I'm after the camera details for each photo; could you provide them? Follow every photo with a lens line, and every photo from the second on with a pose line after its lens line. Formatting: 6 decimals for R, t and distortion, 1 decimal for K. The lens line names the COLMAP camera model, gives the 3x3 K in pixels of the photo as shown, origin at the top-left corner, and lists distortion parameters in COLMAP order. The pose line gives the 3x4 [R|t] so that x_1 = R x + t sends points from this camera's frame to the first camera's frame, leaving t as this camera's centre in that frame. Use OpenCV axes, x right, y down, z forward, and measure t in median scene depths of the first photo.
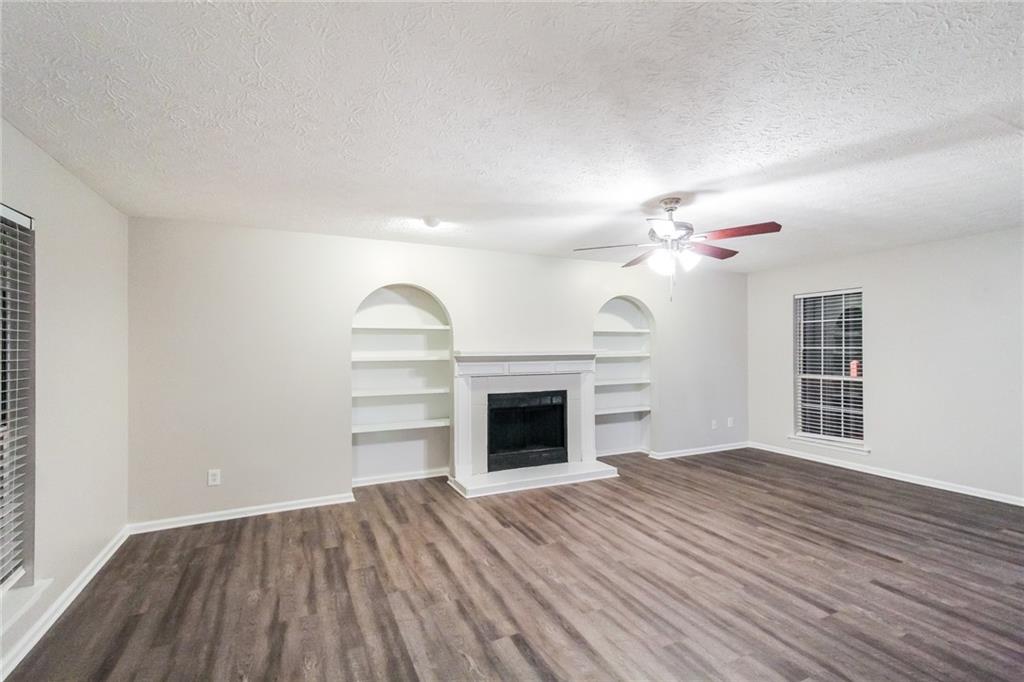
lens RADIAL K [[469.5, 0, 504.7], [0, 469.5, 347.4], [0, 0, 1]] dist [0.016125, -0.002679]
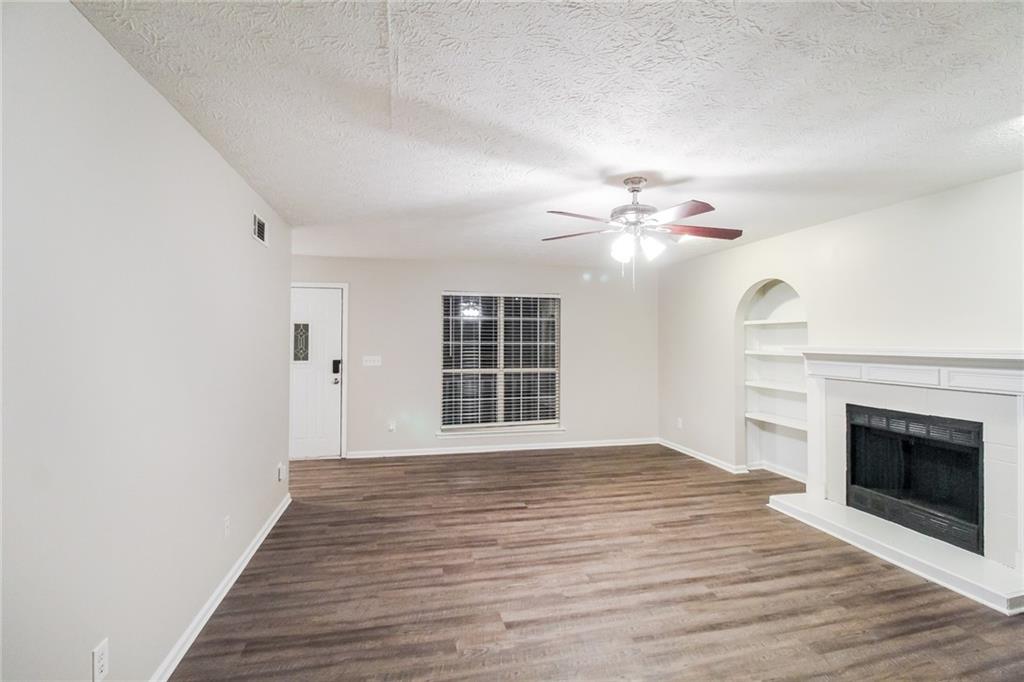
lens RADIAL K [[469.5, 0, 510.4], [0, 469.5, 336.9], [0, 0, 1]] dist [0.016125, -0.002679]
pose [[-0.194760, 0.000523, -0.980851, 1.169421], [-0.000009, 1.000000, 0.000535, -0.013701], [0.980851, 0.000113, -0.194760, 0.862972]]
